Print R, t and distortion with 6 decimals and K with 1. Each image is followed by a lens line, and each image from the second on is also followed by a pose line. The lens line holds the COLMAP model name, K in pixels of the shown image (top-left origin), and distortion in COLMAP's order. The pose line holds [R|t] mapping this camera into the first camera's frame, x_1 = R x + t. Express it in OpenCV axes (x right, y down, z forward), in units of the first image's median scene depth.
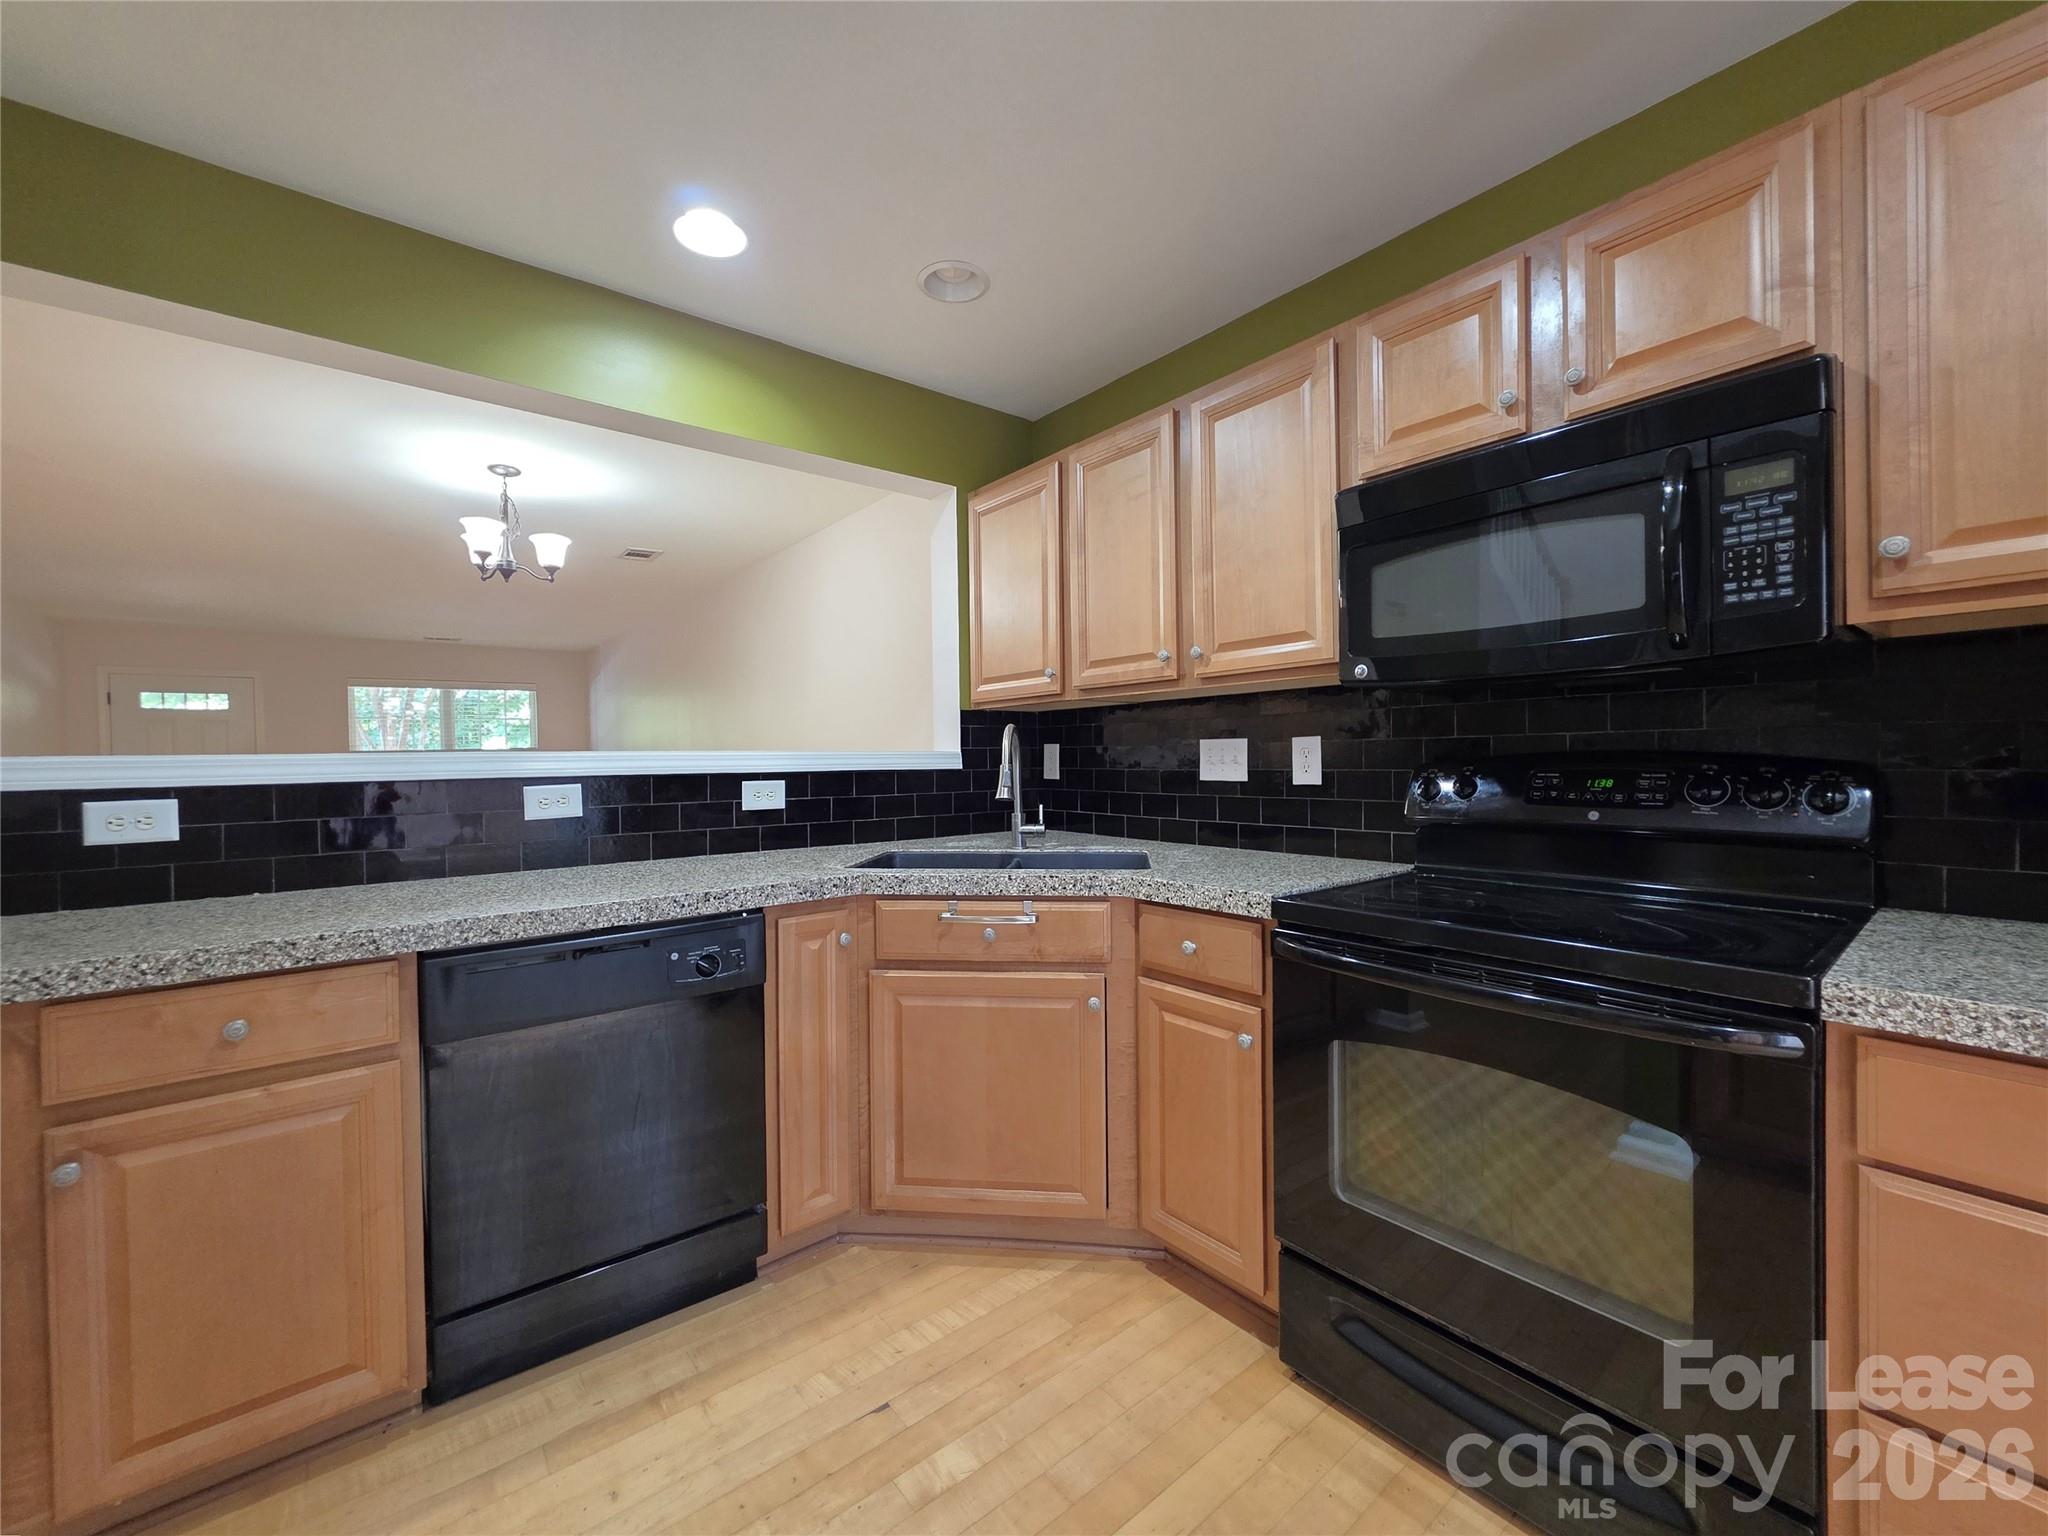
lens RADIAL K [[818.8, 0, 1024.0], [0, 818.8, 768.0], [0, 0, 1]] dist [0.000001, 0.000049]
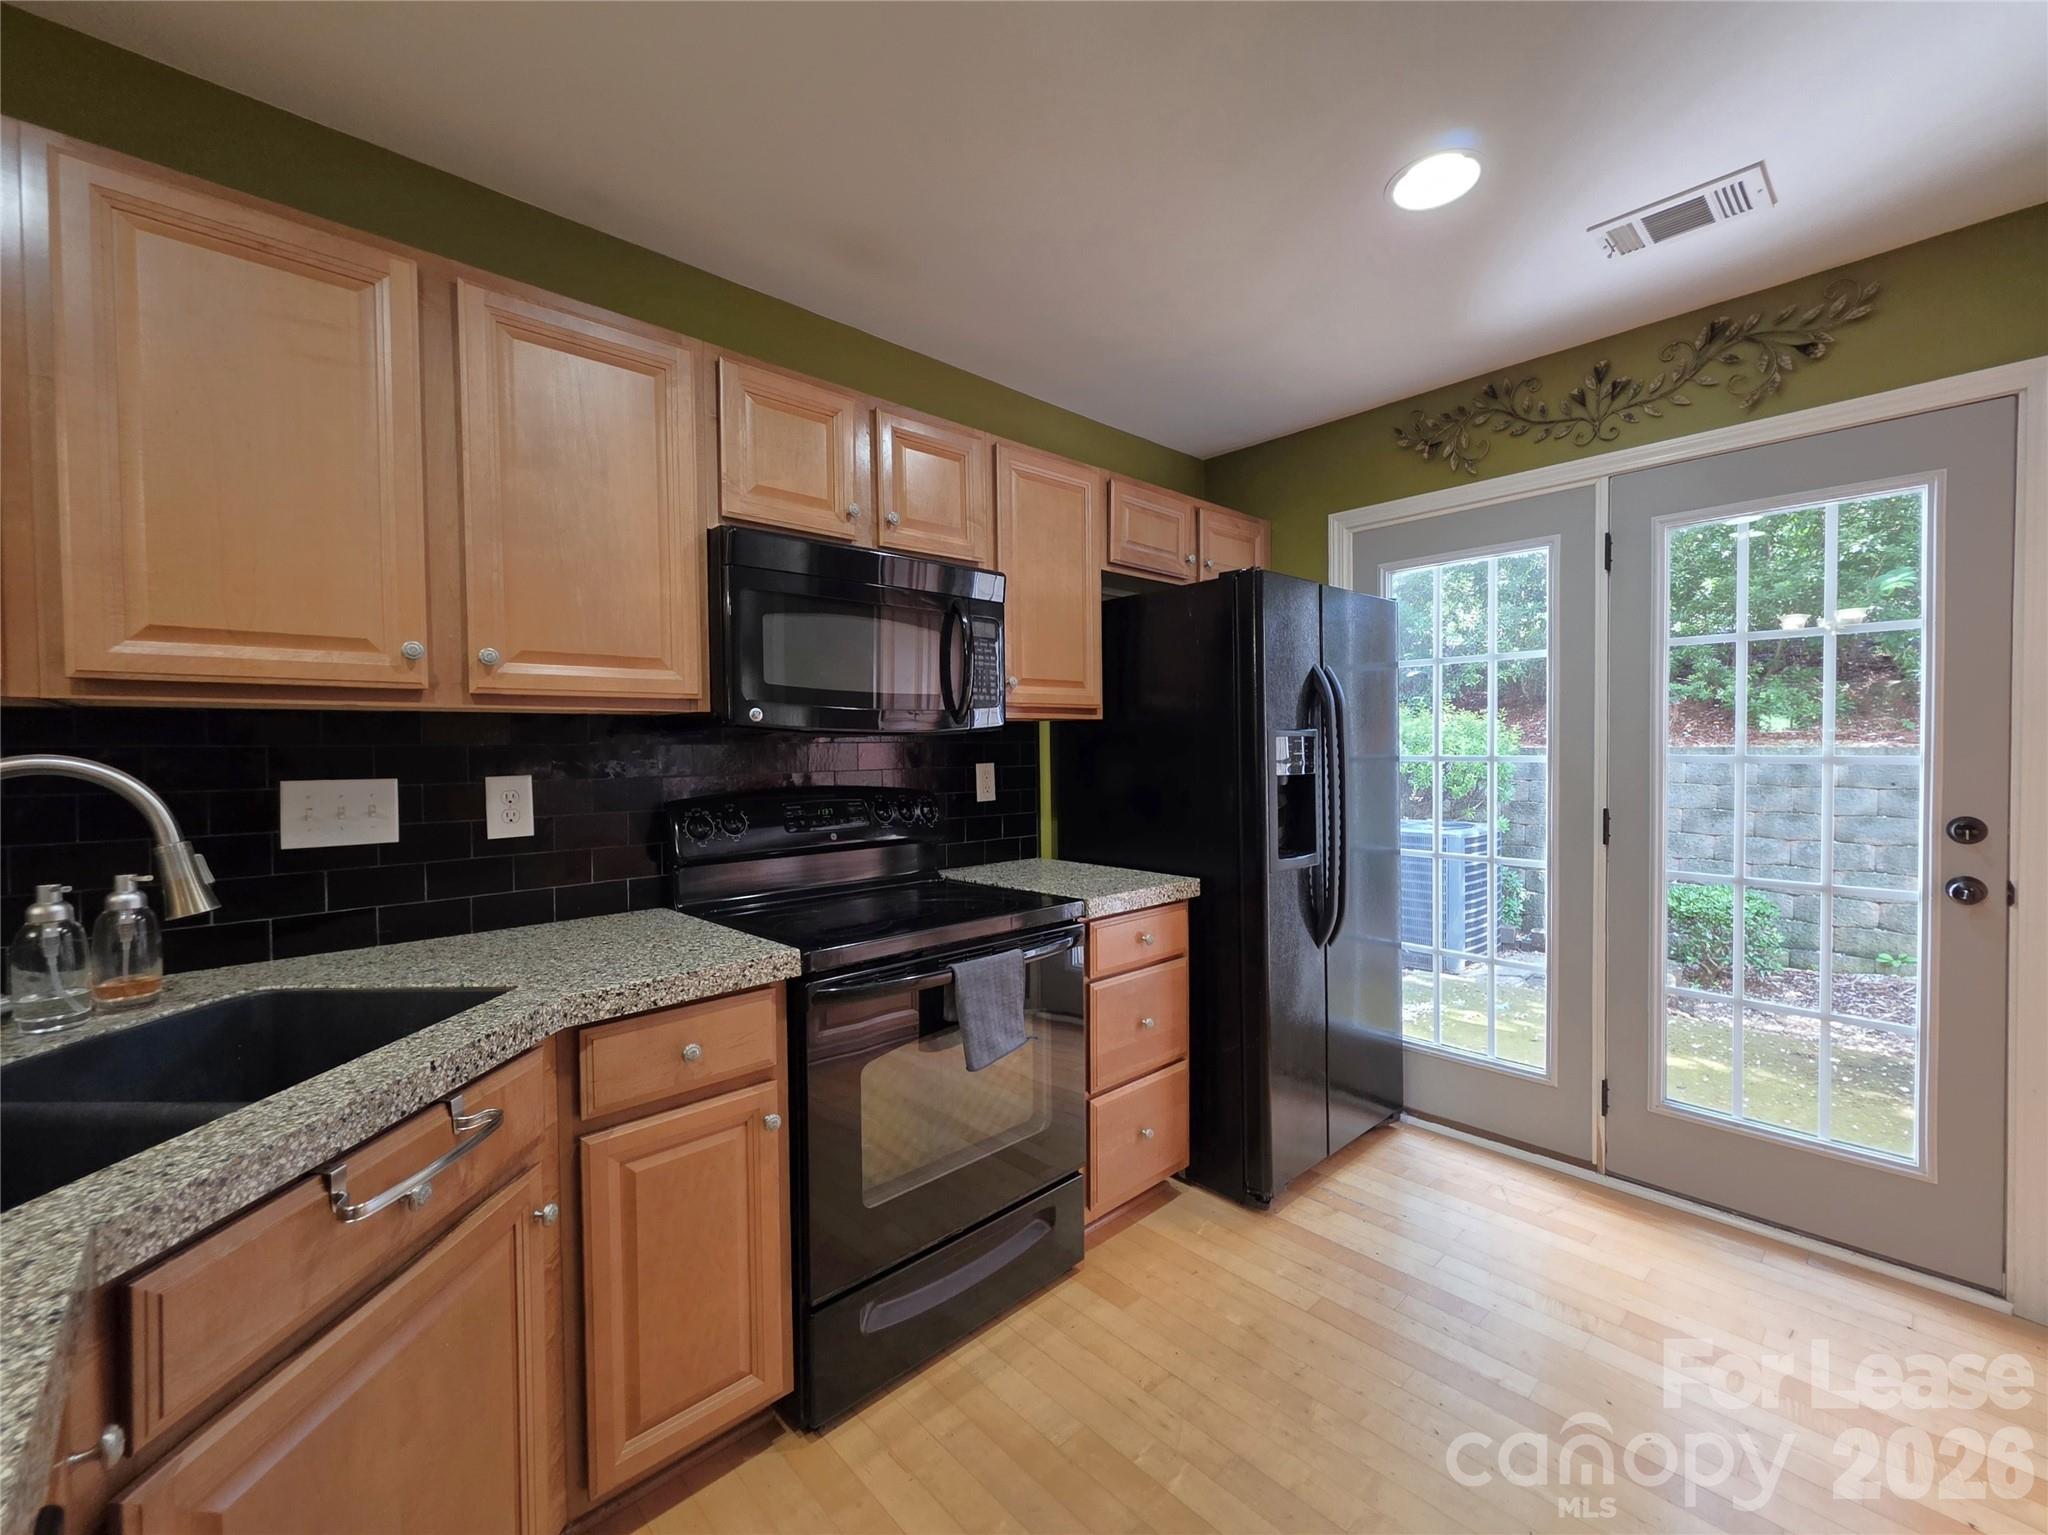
lens RADIAL K [[841.4, 0, 1024.0], [0, 841.4, 767.5], [0, 0, 1]] dist [0.006123, -0.000103]
pose [[-0.068699, -0.009662, 0.997591, -0.577288], [0.022818, 0.999676, 0.011254, -0.051613], [-0.997376, 0.023536, -0.068456, 0.671569]]
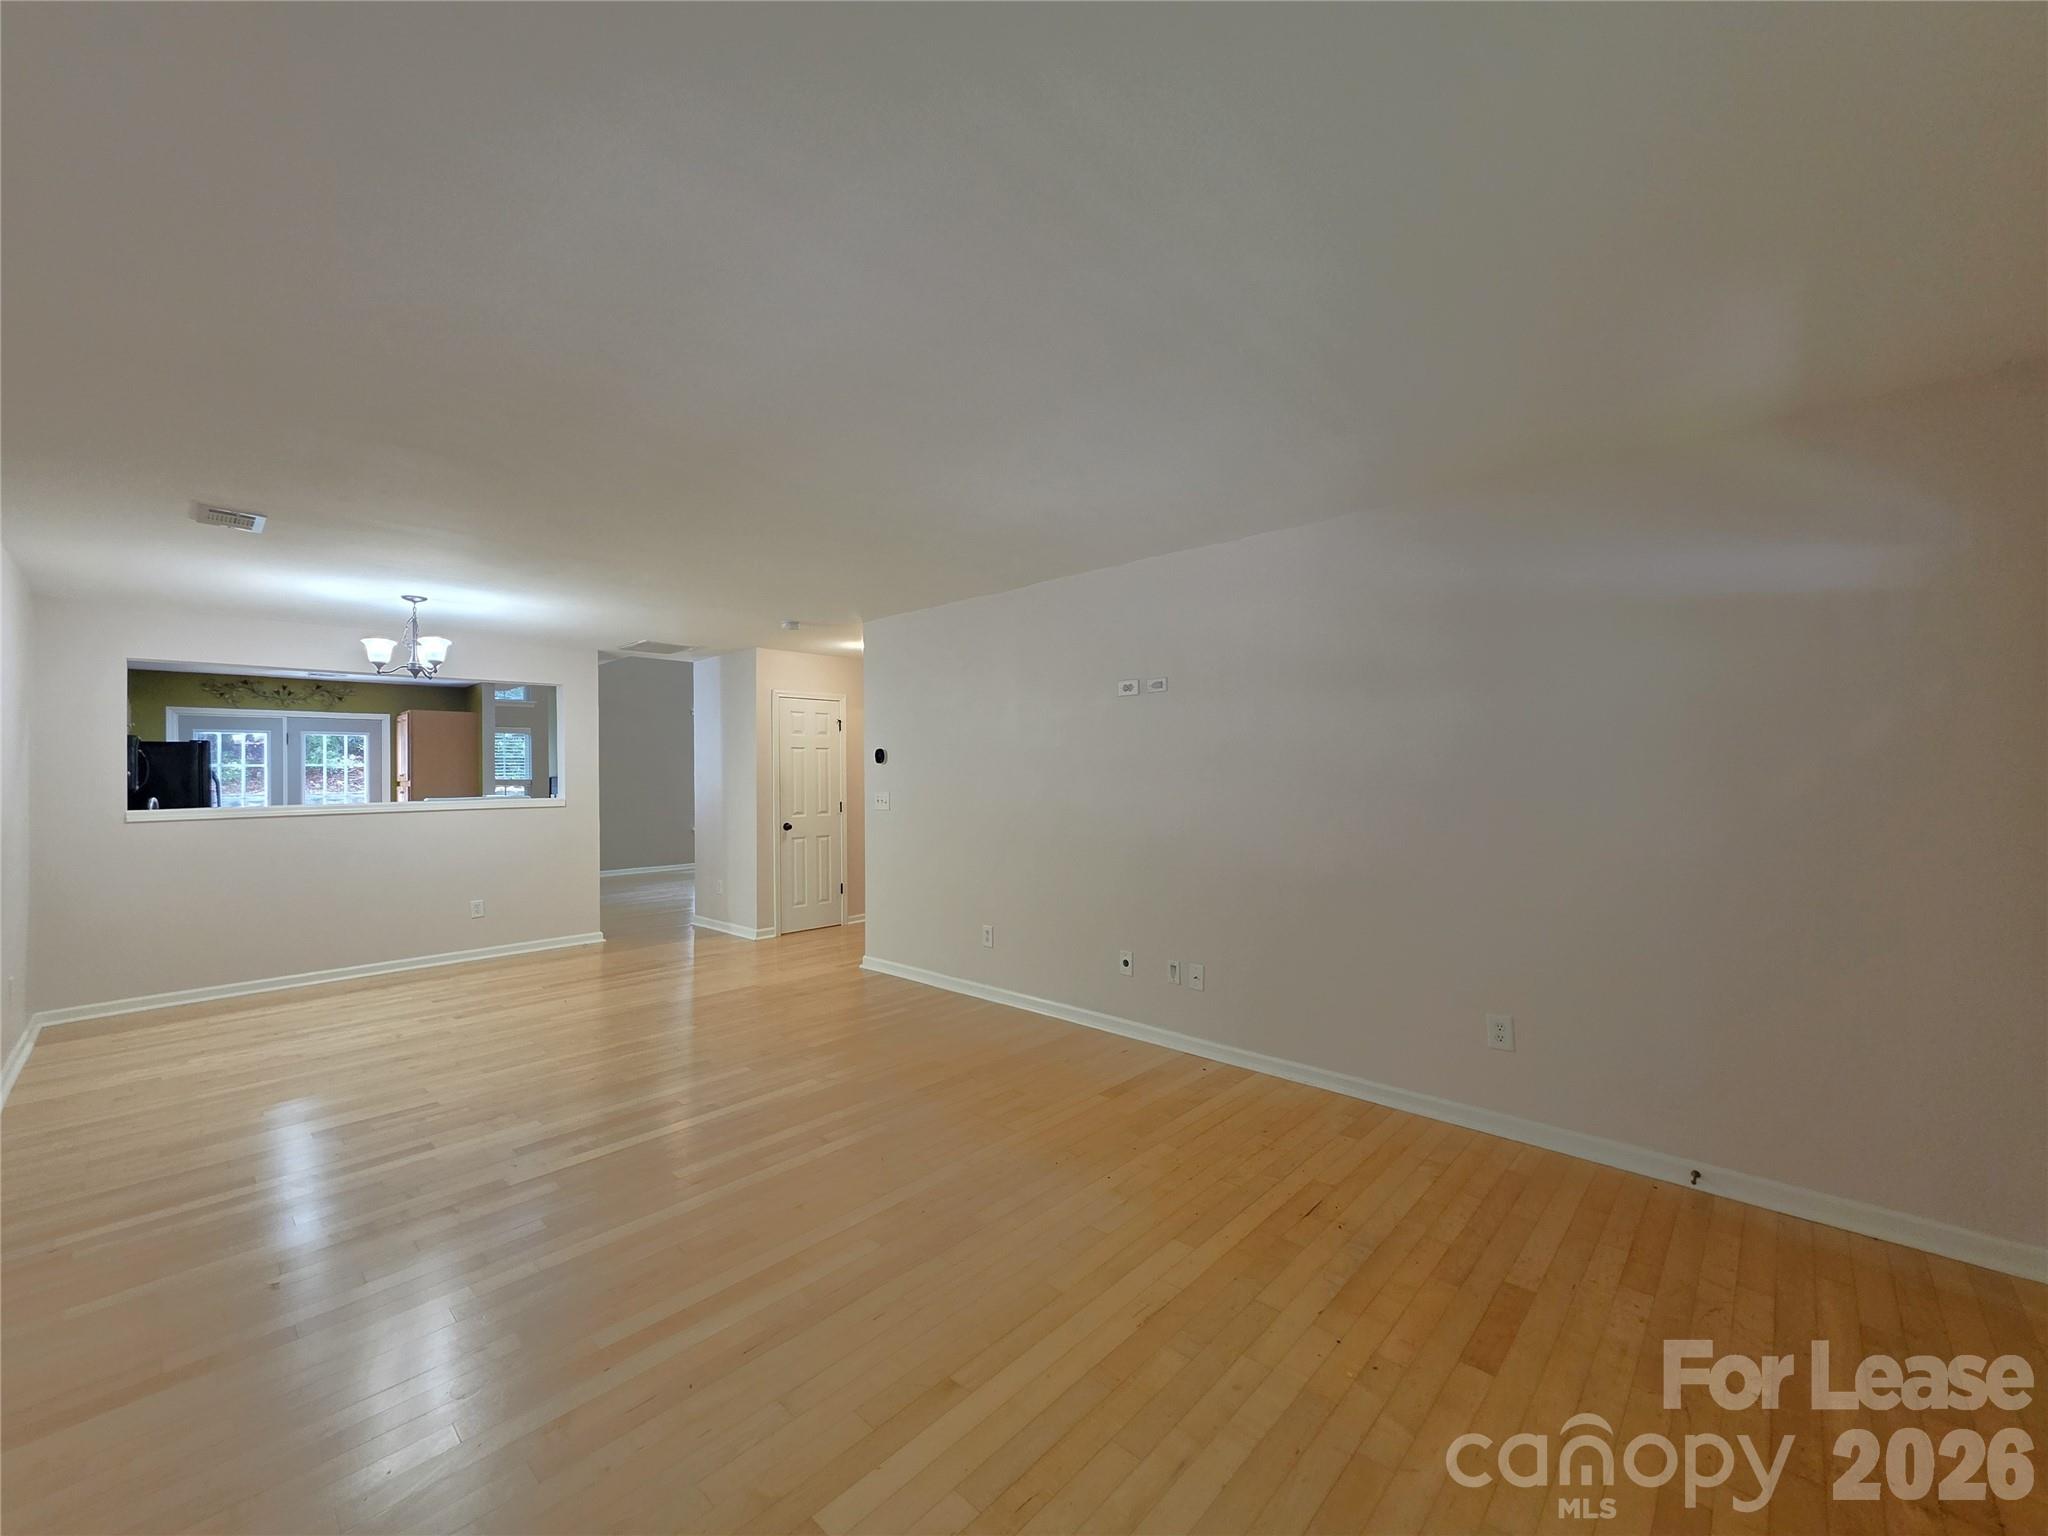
lens RADIAL K [[818.8, 0, 1024.0], [0, 818.8, 768.0], [0, 0, 1]] dist [0.000001, 0.000049]
pose [[-0.992491, 0.027290, -0.119237, -2.731438], [0.026280, 0.999604, 0.010035, -0.128862], [0.119463, 0.006826, -0.992815, 4.503674]]
